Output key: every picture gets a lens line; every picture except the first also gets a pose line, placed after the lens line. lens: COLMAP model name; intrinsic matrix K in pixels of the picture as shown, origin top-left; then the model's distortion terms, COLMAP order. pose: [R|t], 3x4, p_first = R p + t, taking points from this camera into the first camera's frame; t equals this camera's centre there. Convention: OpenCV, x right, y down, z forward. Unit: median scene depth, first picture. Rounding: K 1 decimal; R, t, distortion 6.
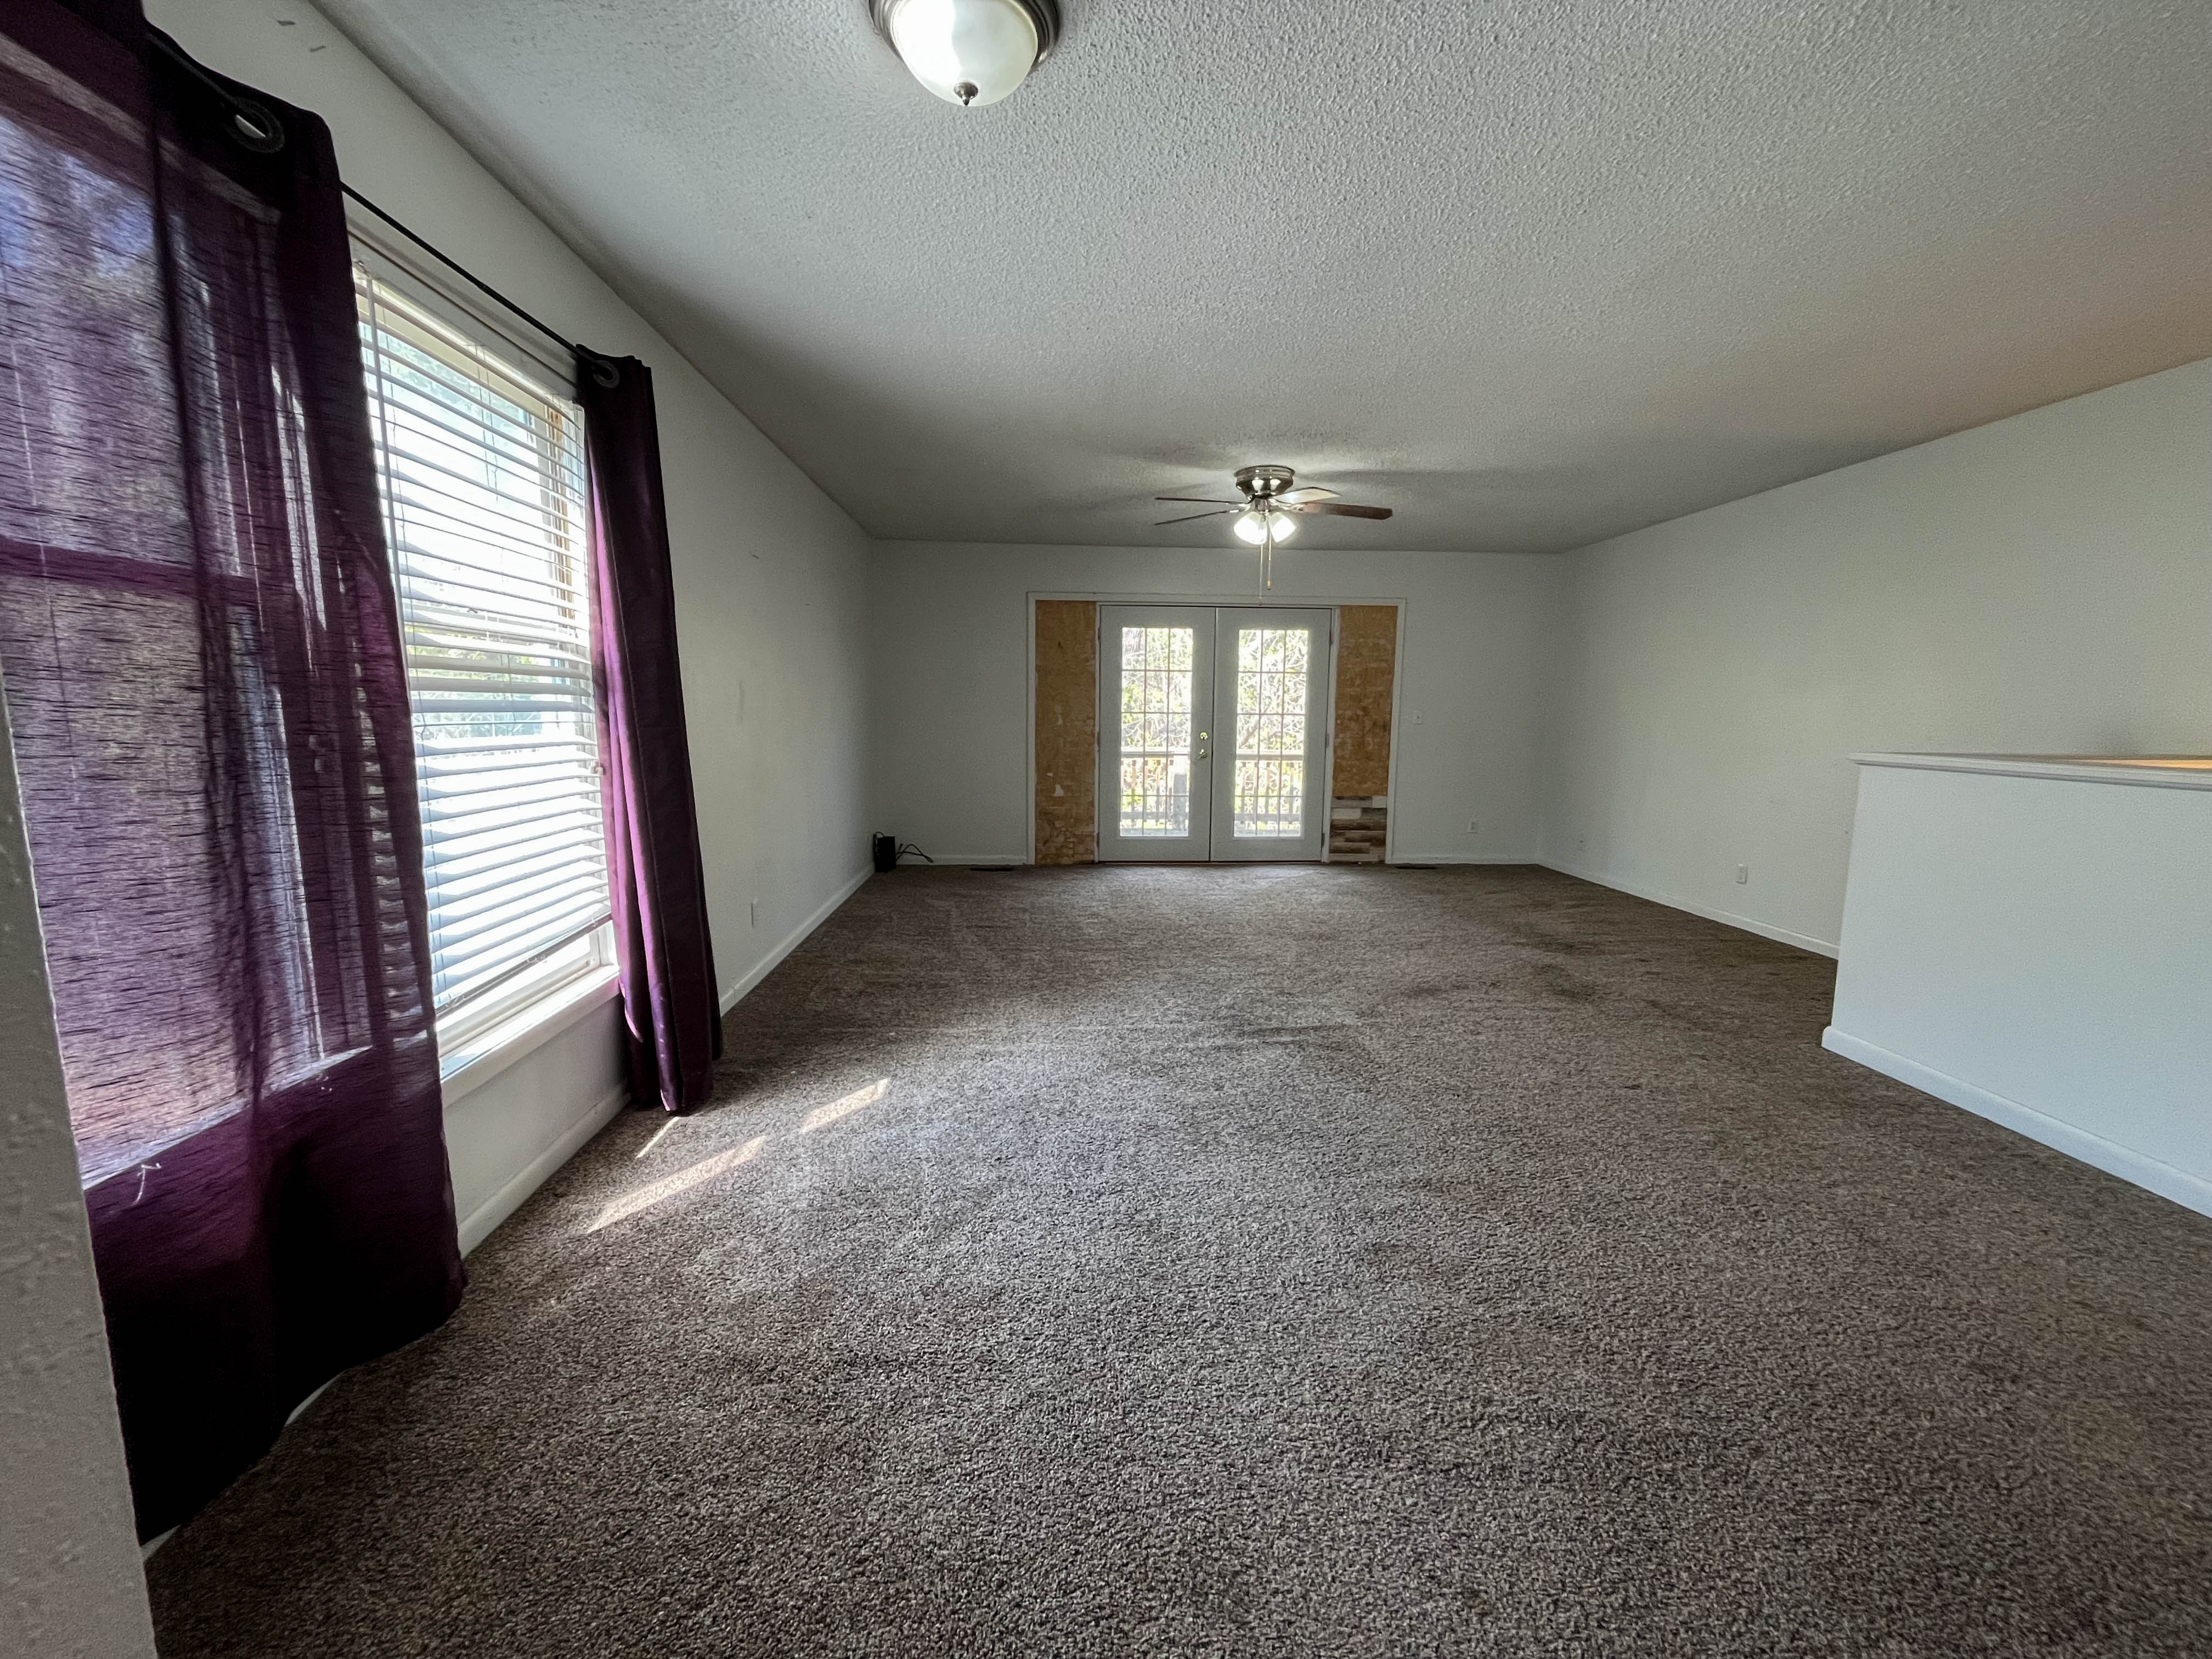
lens RADIAL K [[895.8, 0, 1101.5], [0, 895.8, 827.2], [0, 0, 1]] dist [-0.000714, -0.000982]
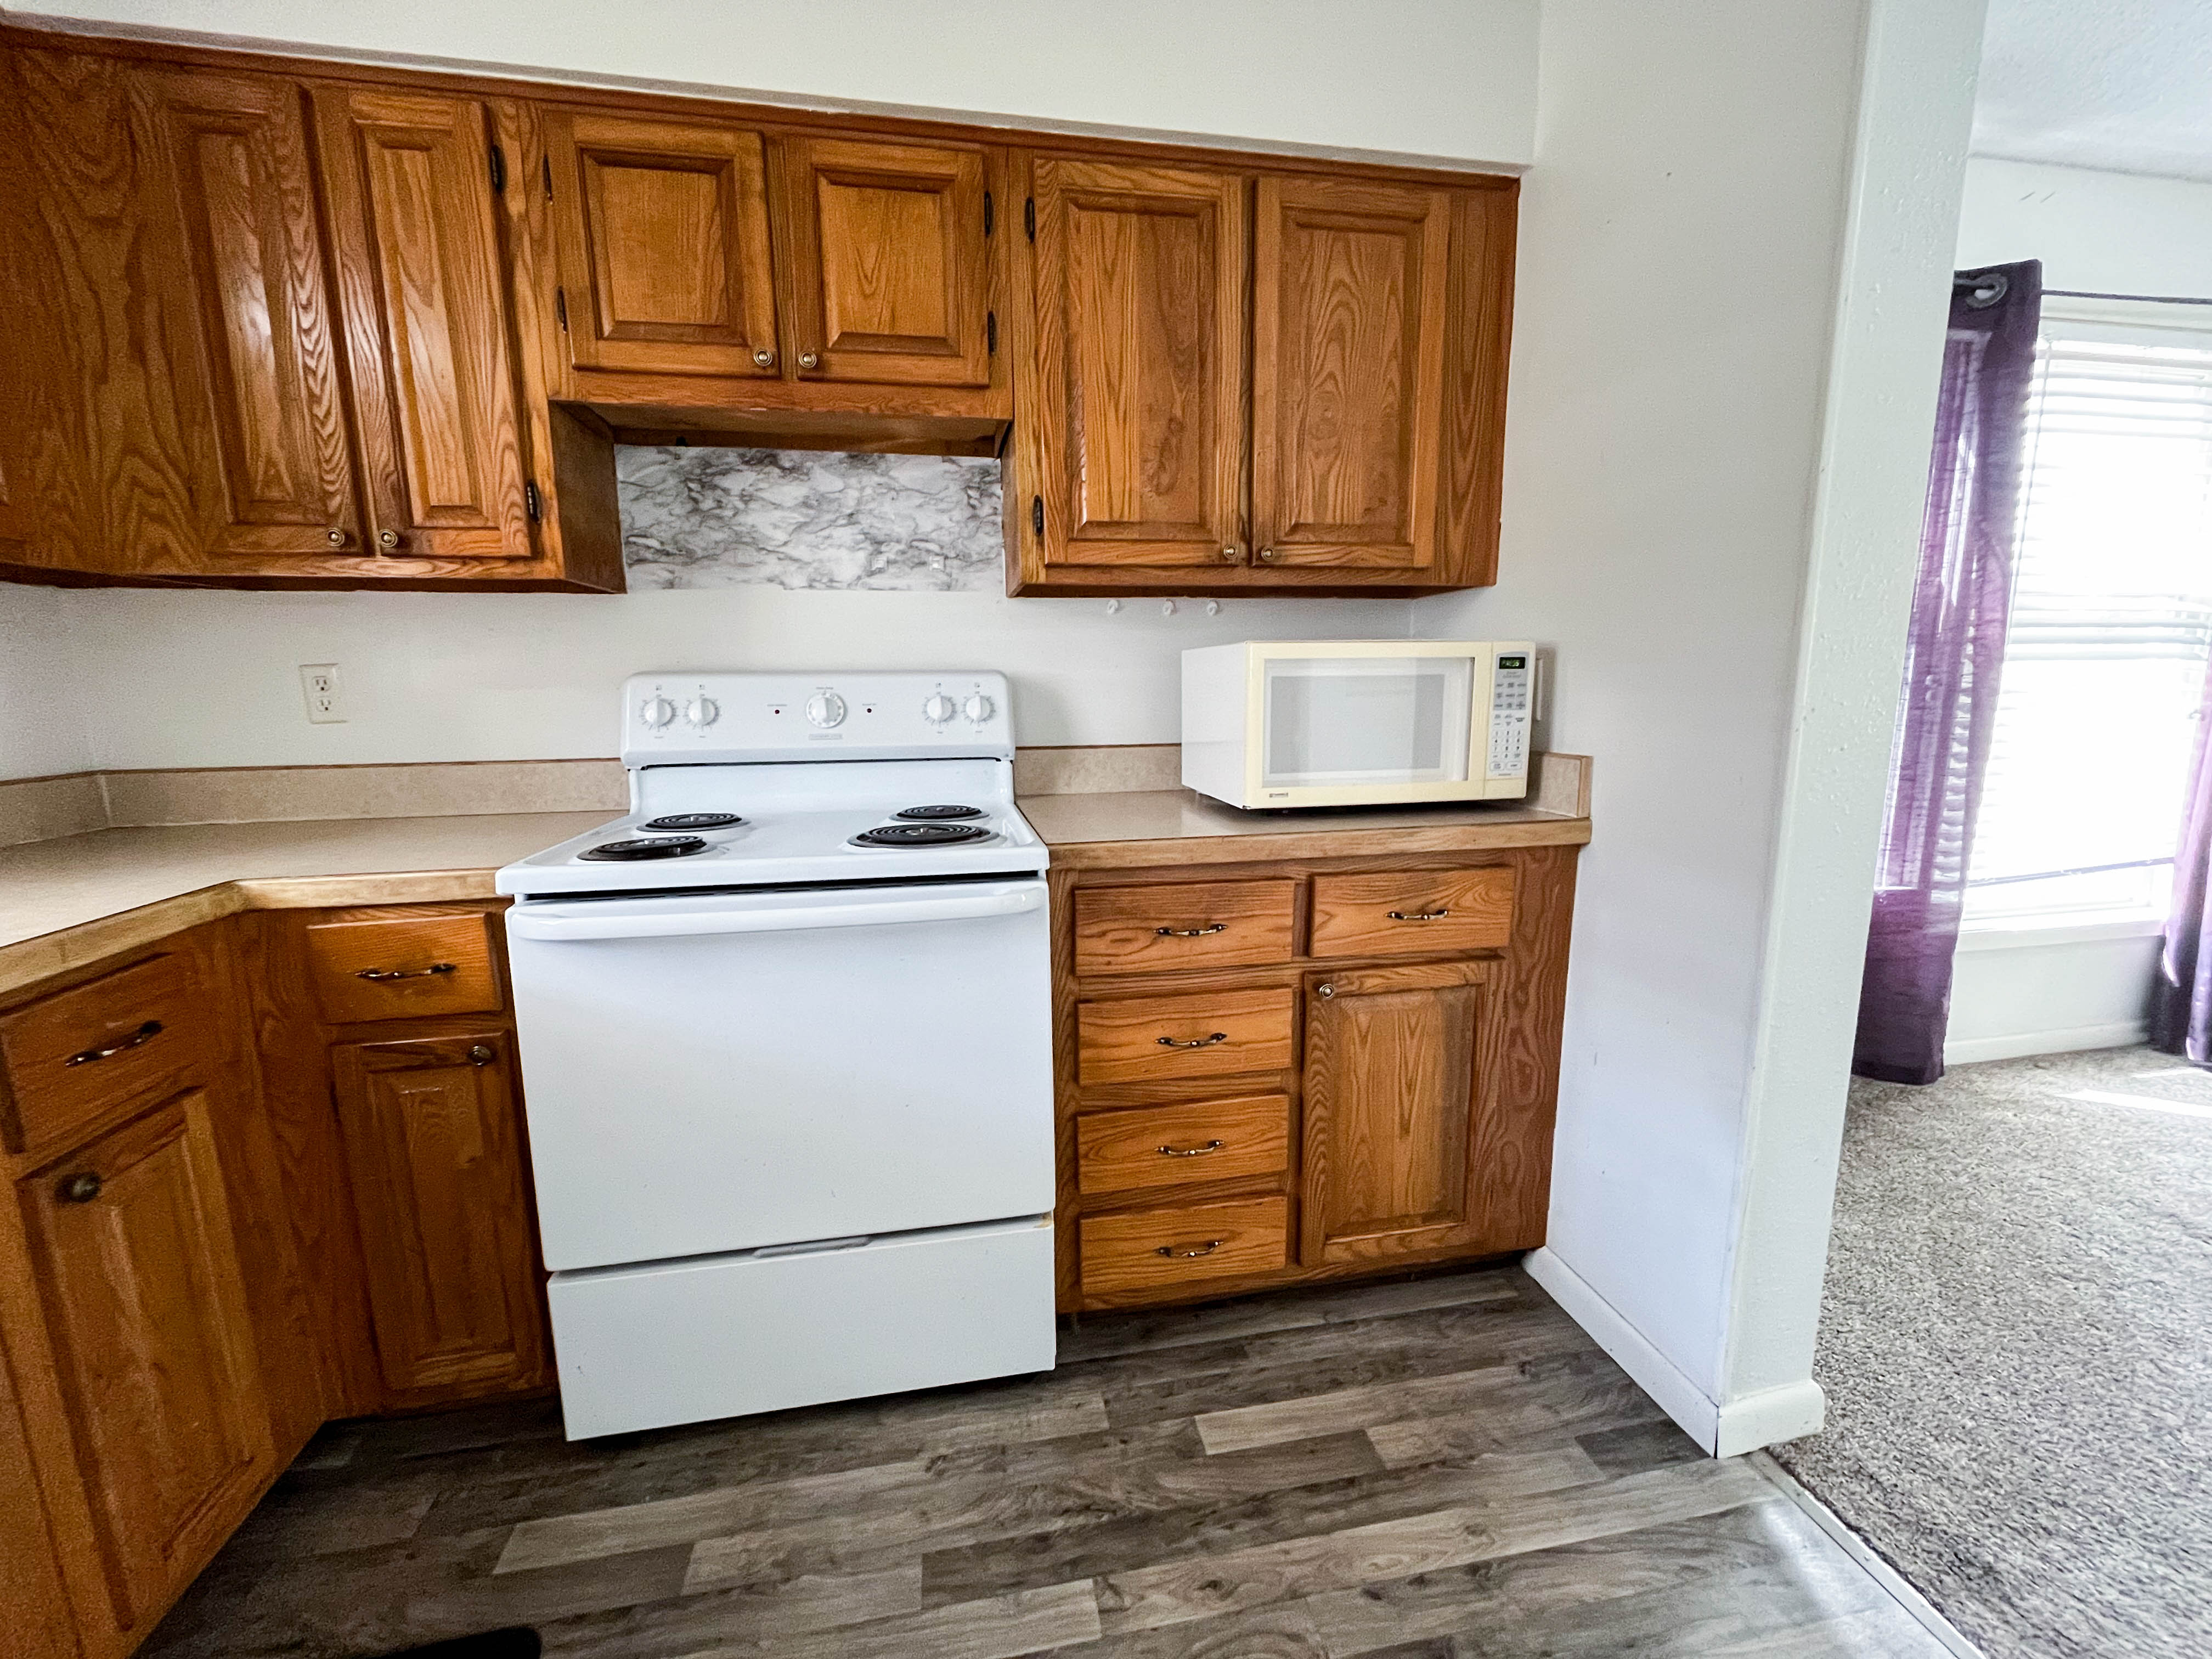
lens RADIAL K [[895.8, 0, 1097.4], [0, 895.8, 836.4], [0, 0, 1]] dist [-0.000714, -0.000982]
pose [[0.122460, 0.157322, -0.979925, 0.186718], [-0.115520, 0.982905, 0.143364, 0.042011], [0.985727, 0.095645, 0.138541, -0.225474]]
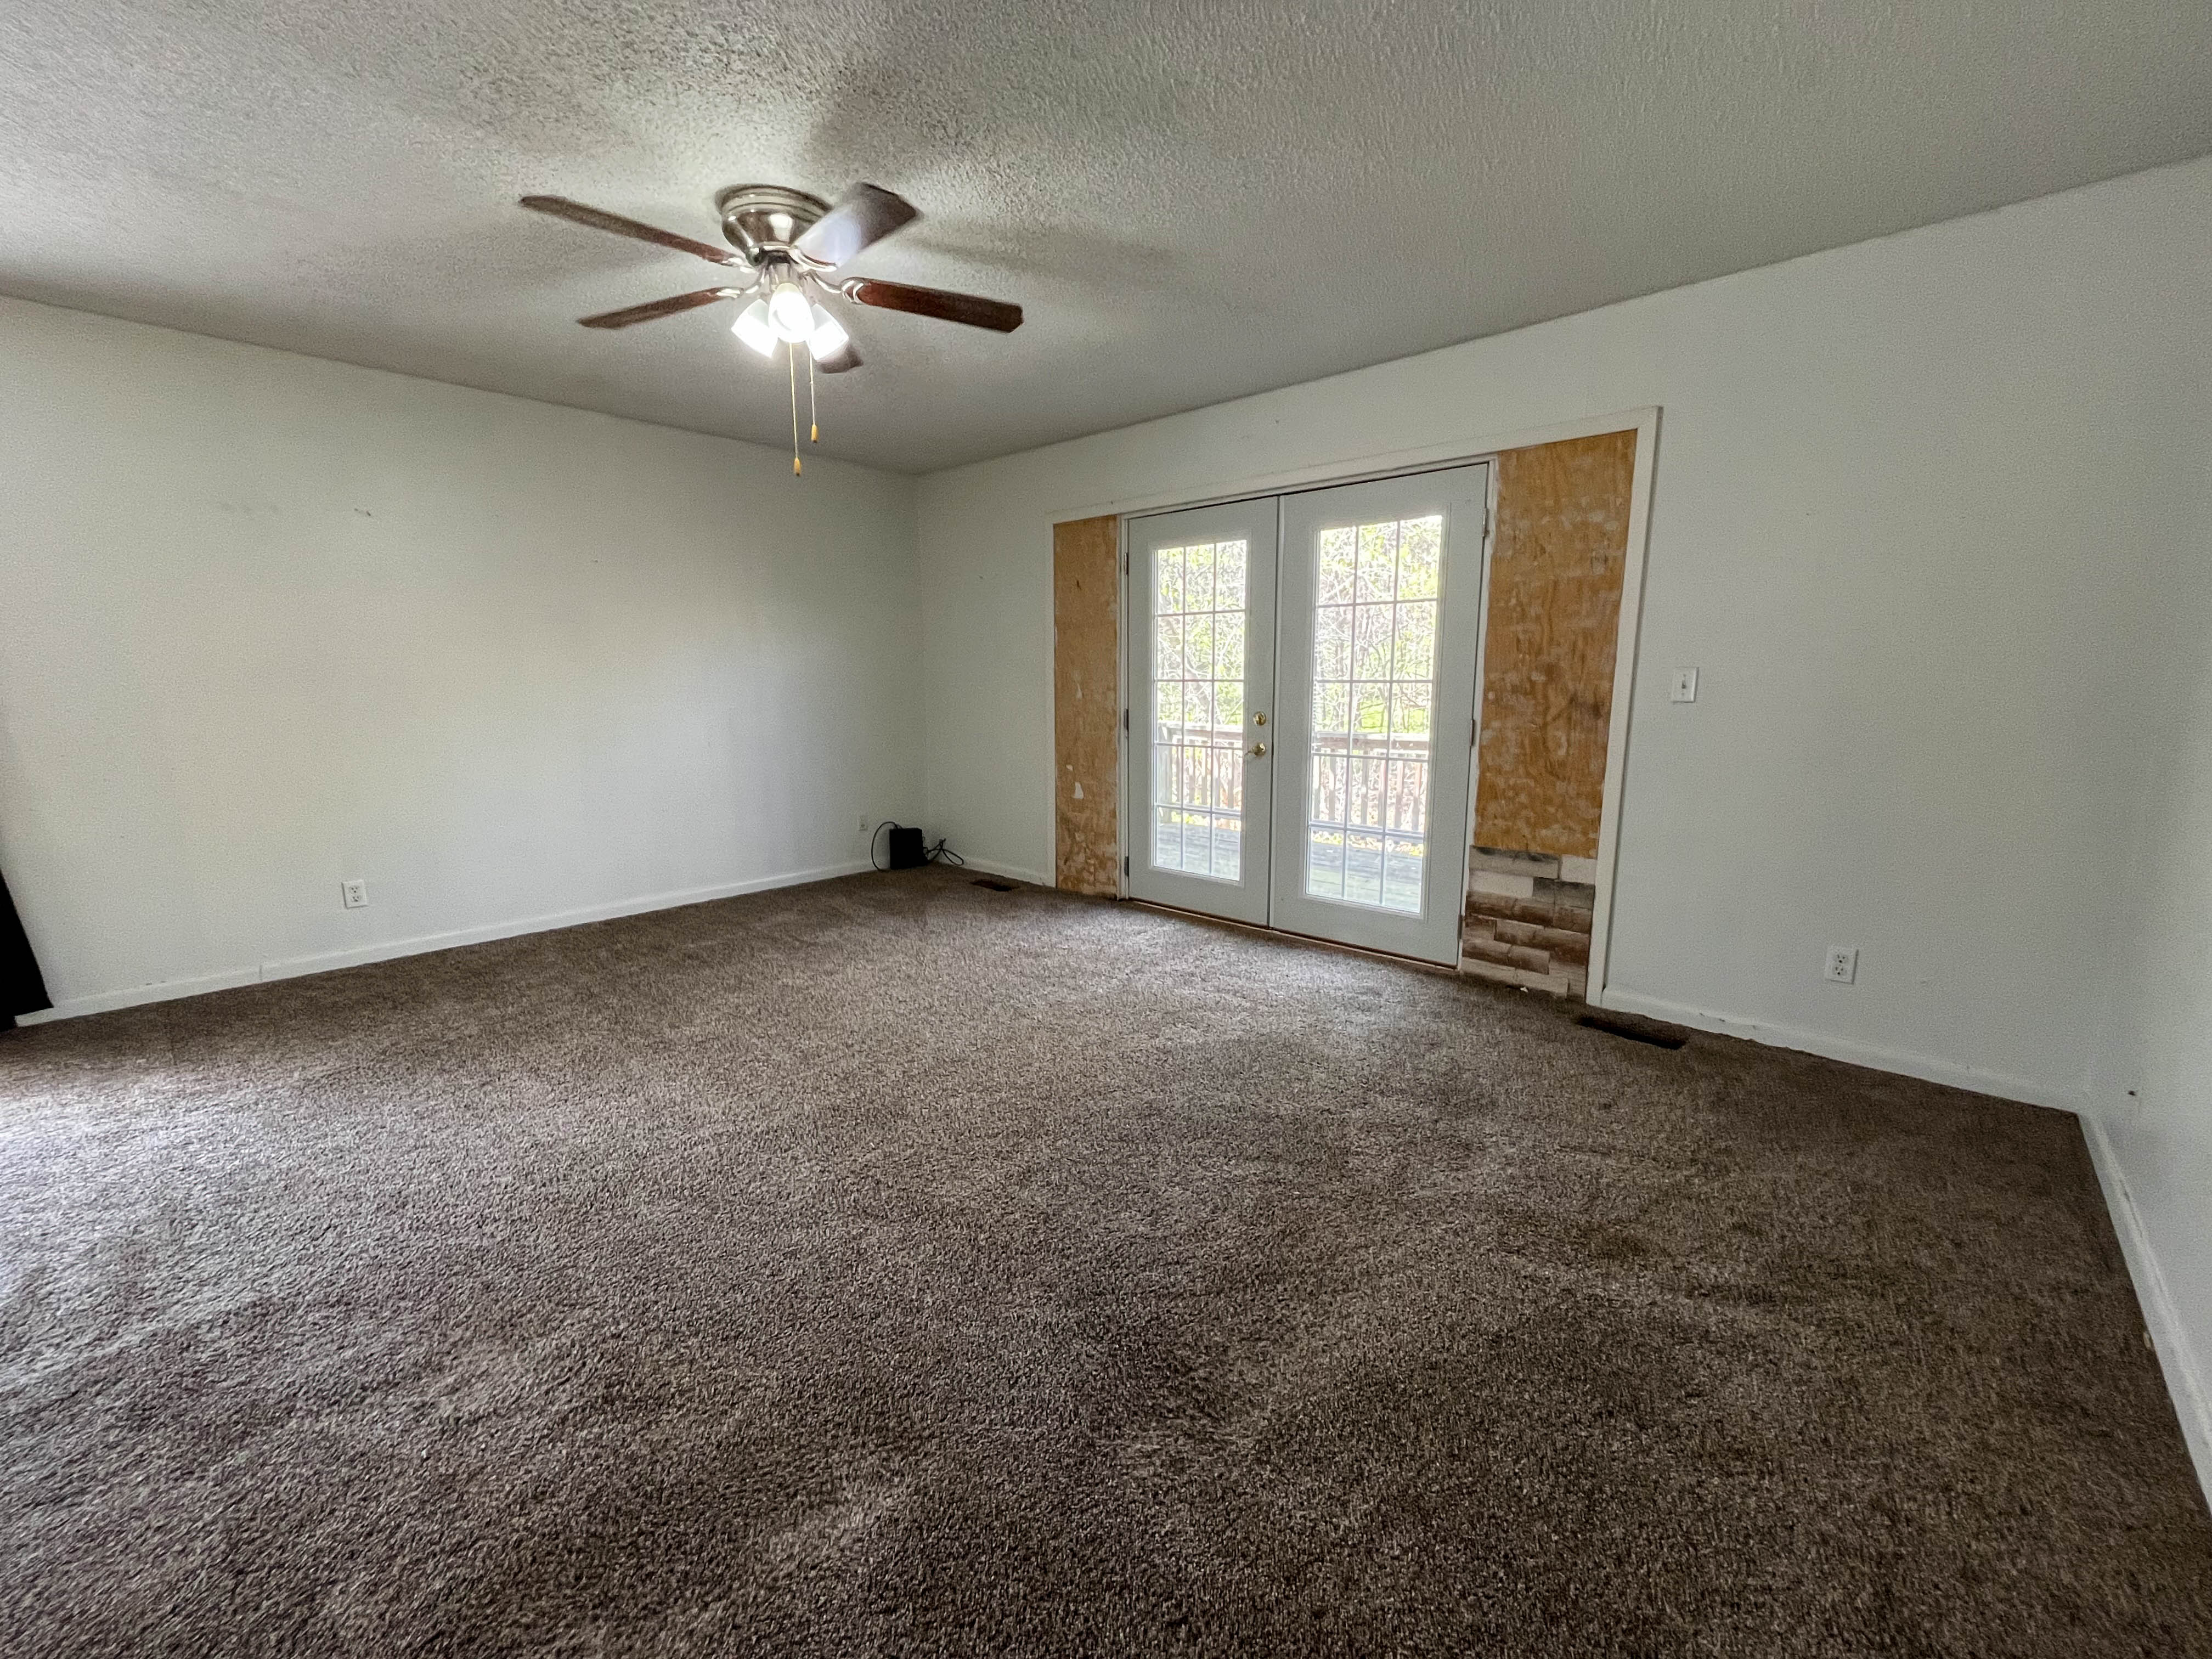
lens RADIAL K [[895.8, 0, 1105.2], [0, 895.8, 826.6], [0, 0, 1]] dist [-0.000714, -0.000982]
pose [[0.700202, 0.107688, -0.705776, 0.482268], [-0.088389, 0.994029, 0.063980, -0.060940], [0.708452, 0.017584, 0.705540, 0.519776]]
